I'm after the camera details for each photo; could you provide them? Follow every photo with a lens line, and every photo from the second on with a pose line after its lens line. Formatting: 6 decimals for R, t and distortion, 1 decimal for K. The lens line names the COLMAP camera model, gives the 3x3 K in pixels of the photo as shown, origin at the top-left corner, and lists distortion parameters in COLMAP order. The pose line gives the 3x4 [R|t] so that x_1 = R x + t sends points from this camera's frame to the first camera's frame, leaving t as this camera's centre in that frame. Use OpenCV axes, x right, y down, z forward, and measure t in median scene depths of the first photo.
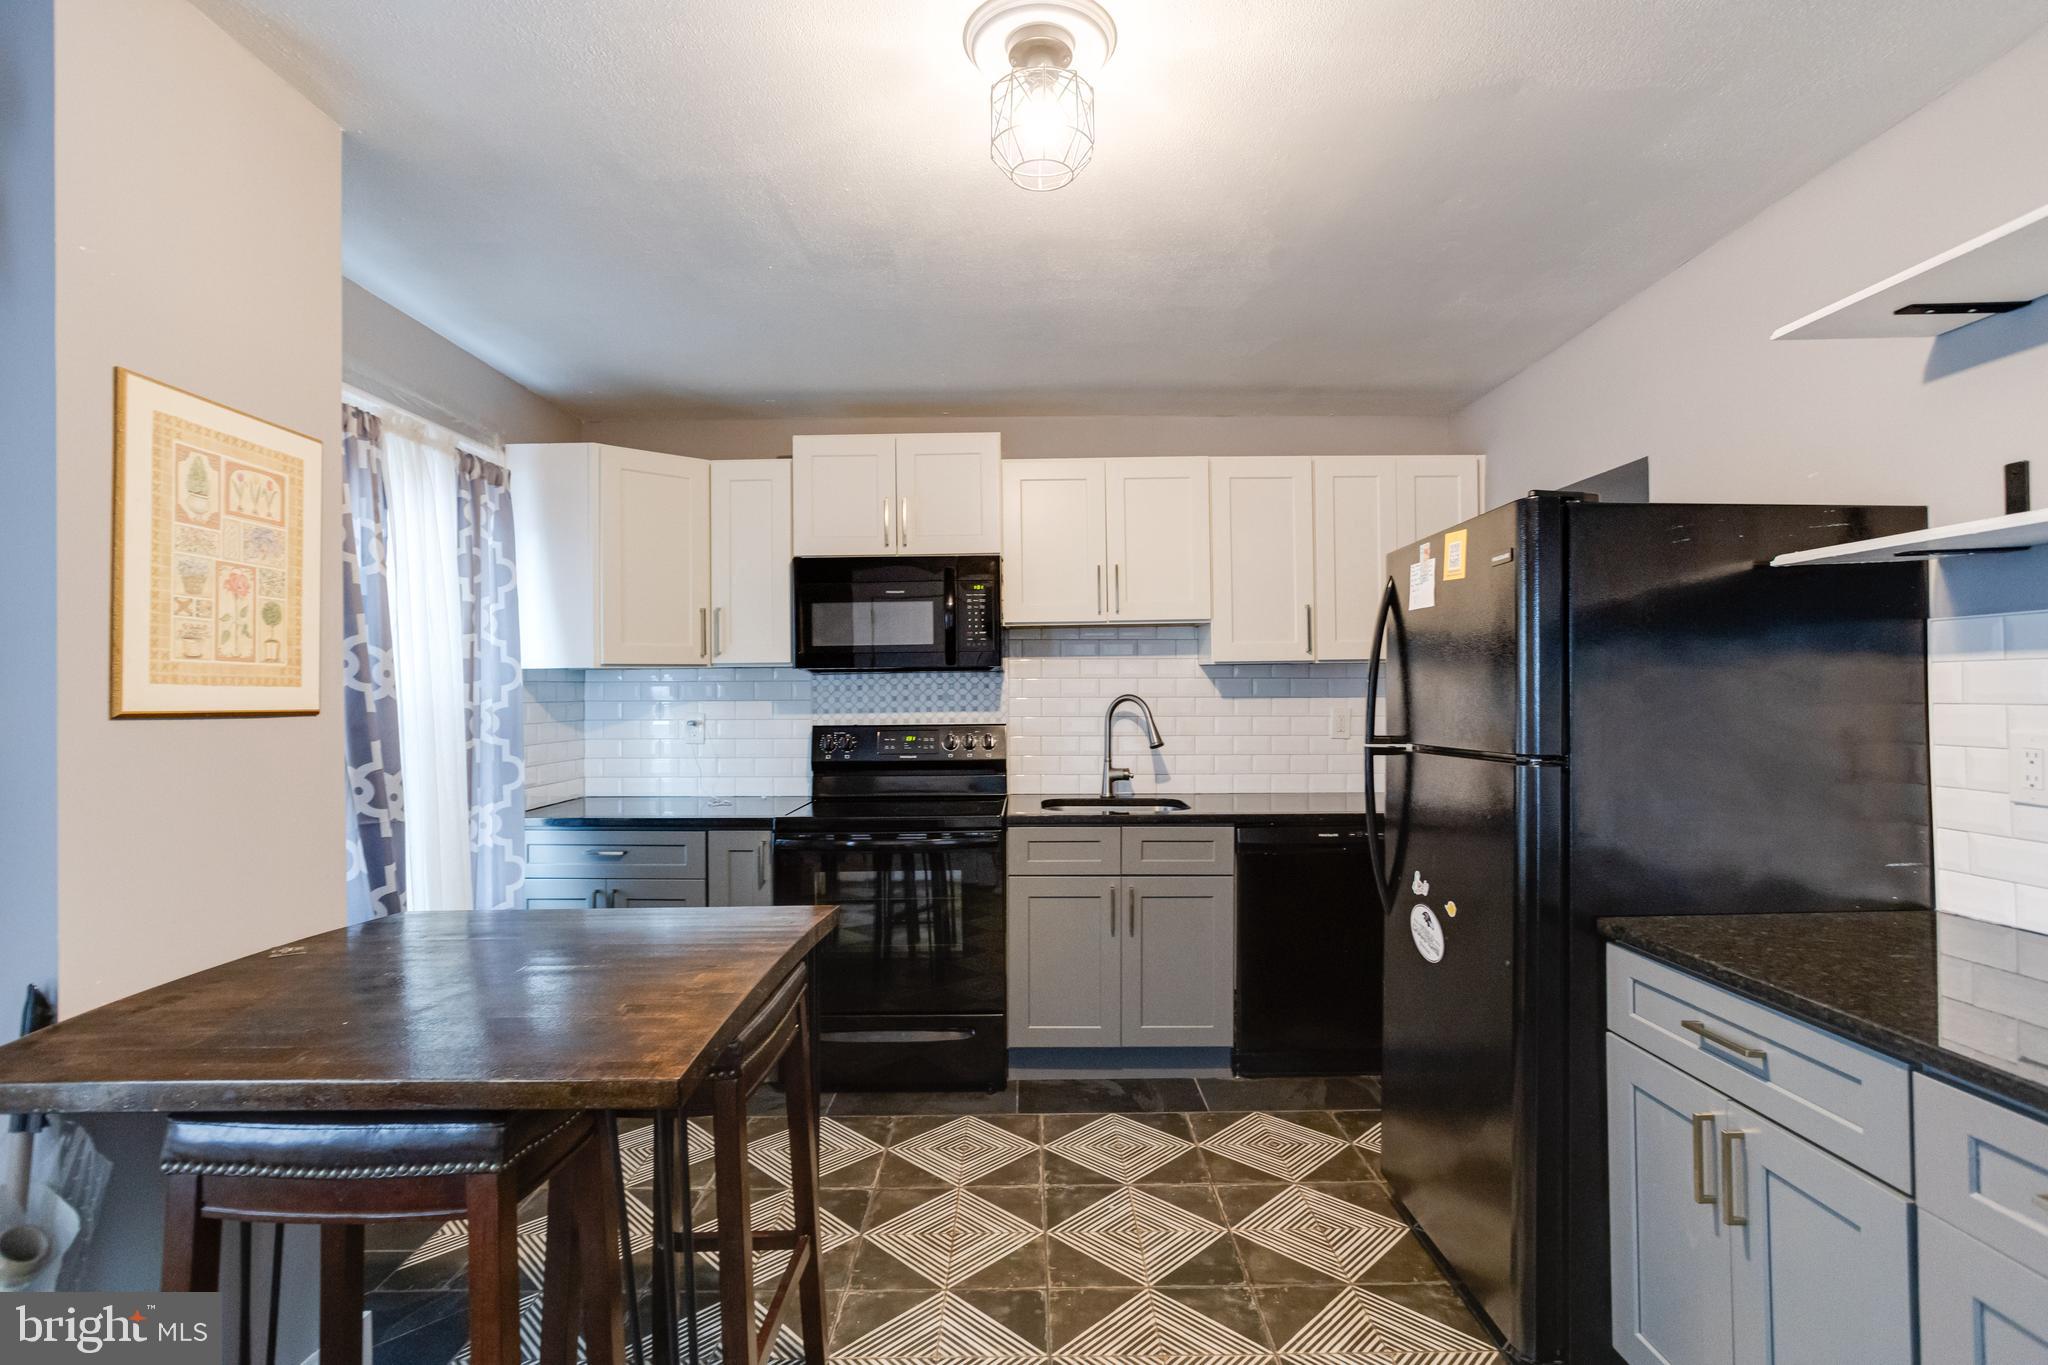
lens RADIAL K [[974.1, 0, 1015.8], [0, 974.1, 682.5], [0, 0, 1]] dist [-0.043116, 0.013700]
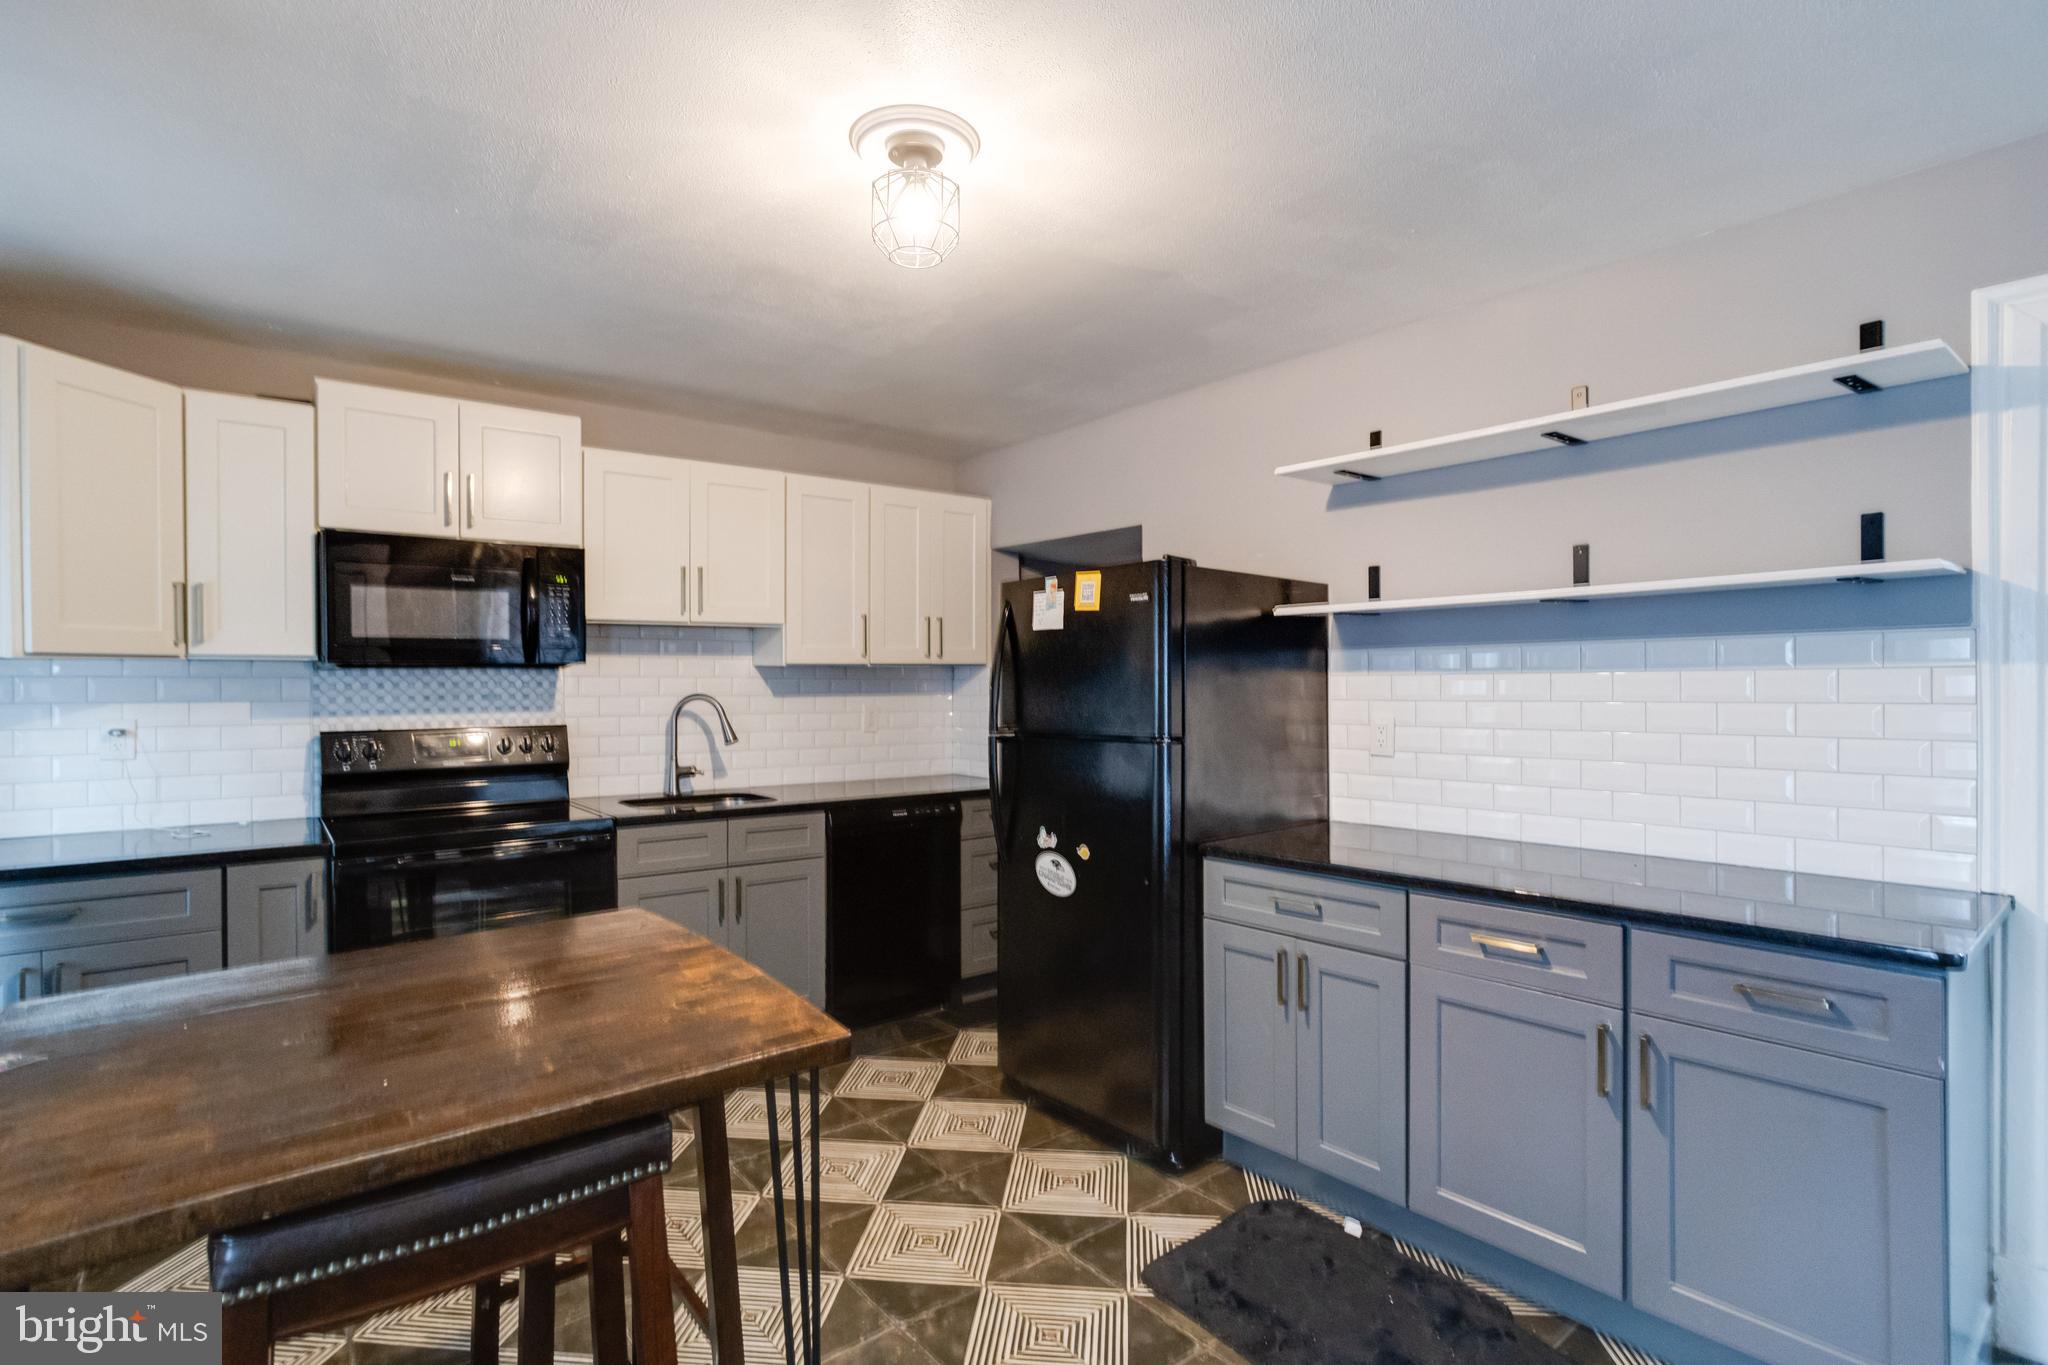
lens RADIAL K [[974.1, 0, 1021.0], [0, 974.1, 691.3], [0, 0, 1]] dist [-0.043116, 0.013700]
pose [[0.780089, 0.000189, 0.625668, -0.303215], [-0.008314, 0.999915, 0.010064, -0.003402], [-0.625613, -0.013053, 0.780024, -0.008647]]
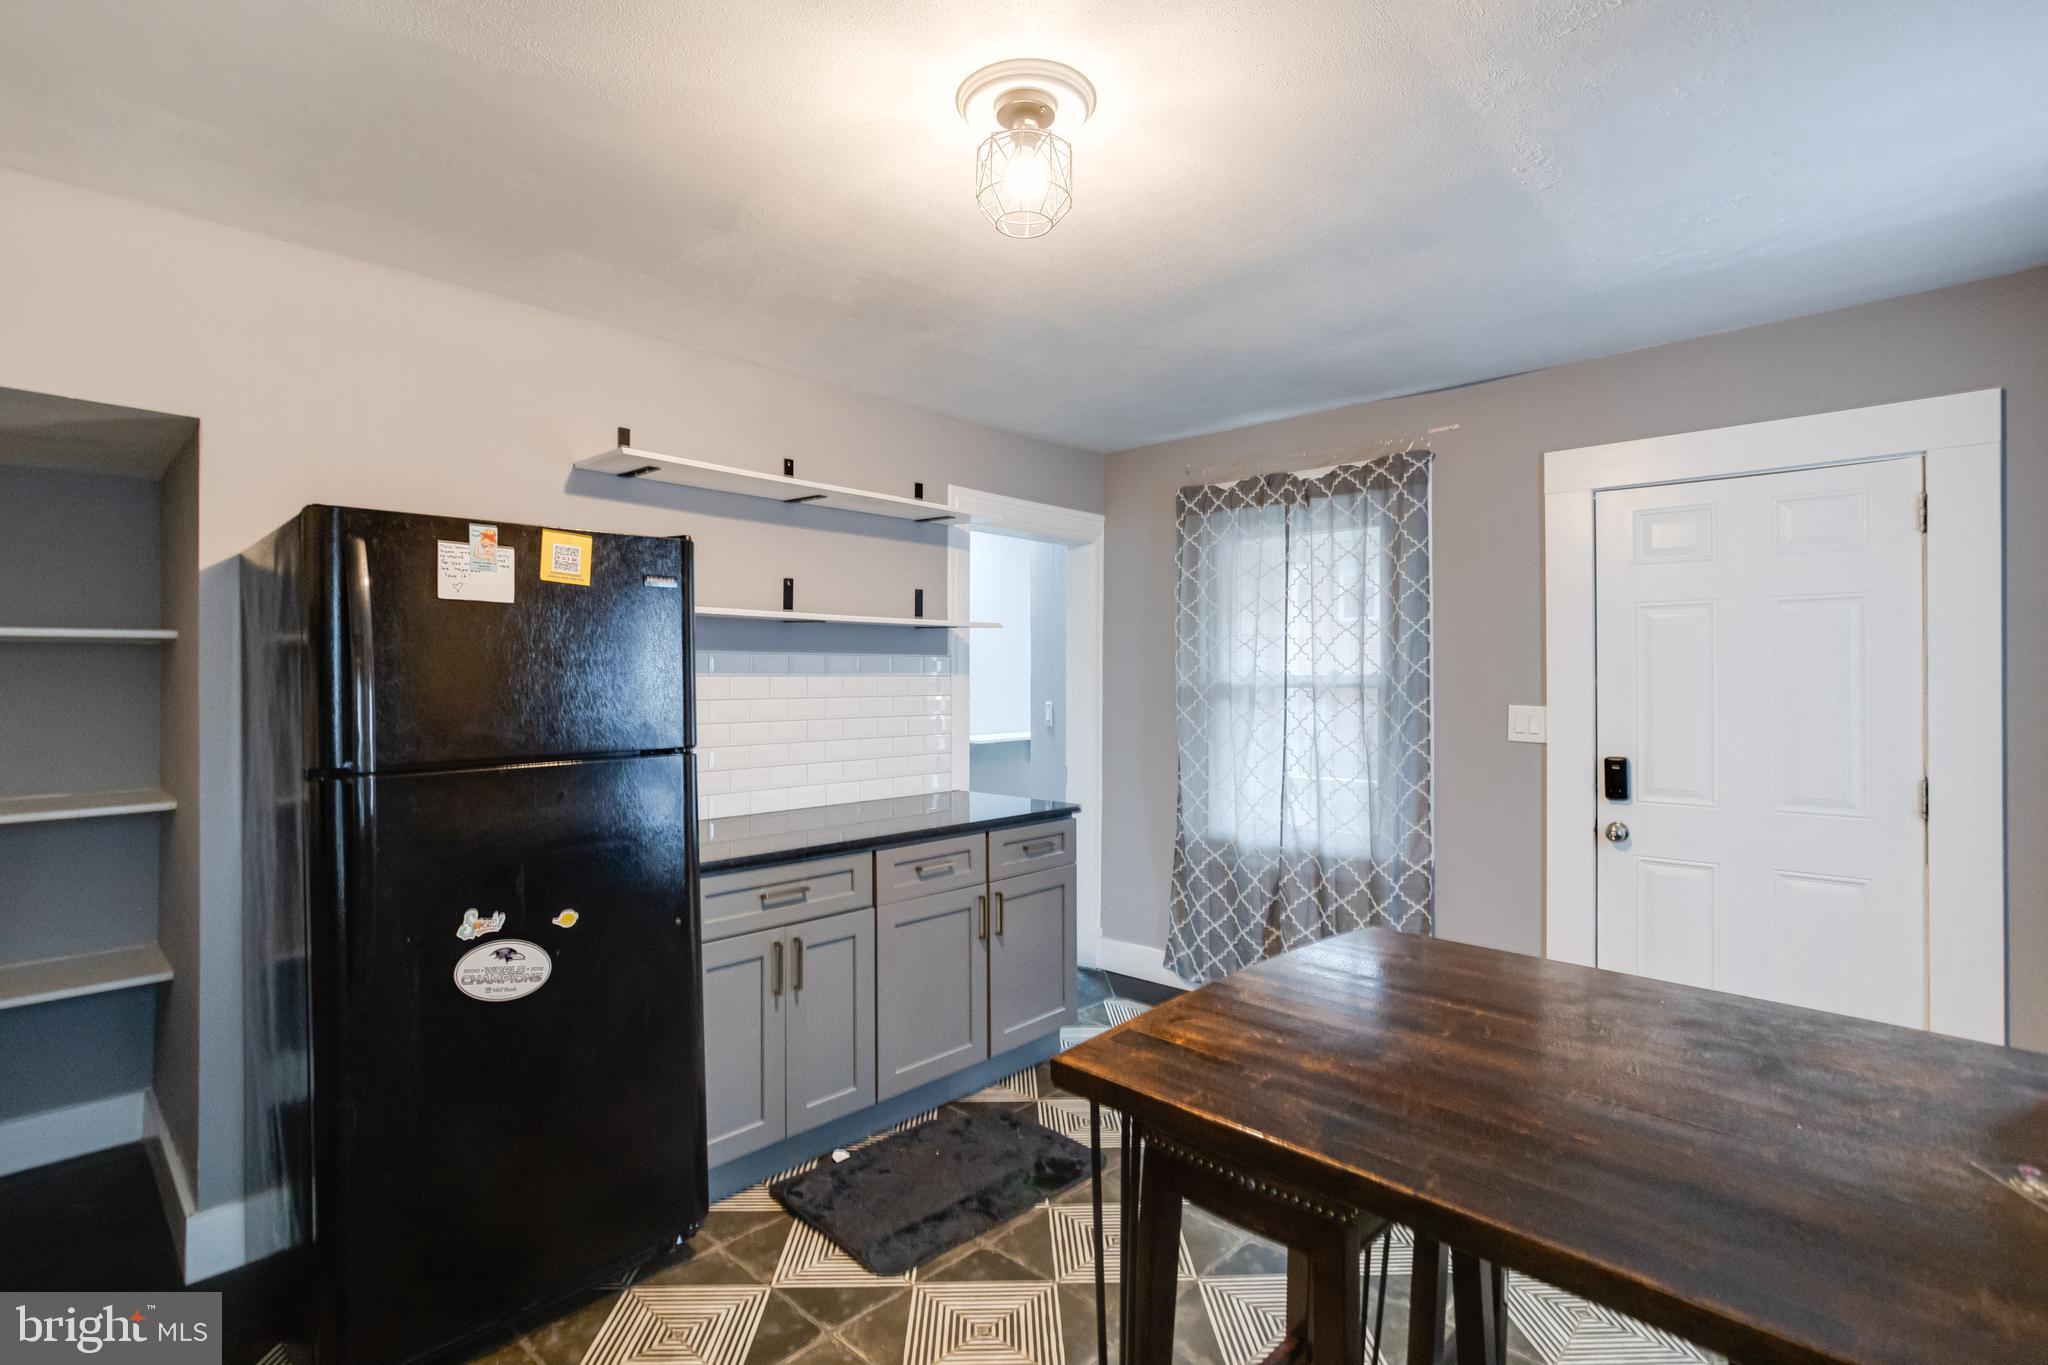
lens RADIAL K [[974.1, 0, 1011.2], [0, 974.1, 673.8], [0, 0, 1]] dist [-0.043116, 0.013700]
pose [[-0.716472, 0.014573, 0.697464, -0.353756], [0.000368, 0.999790, -0.020512, 0.004233], [-0.697616, -0.014440, -0.716326, 0.883335]]
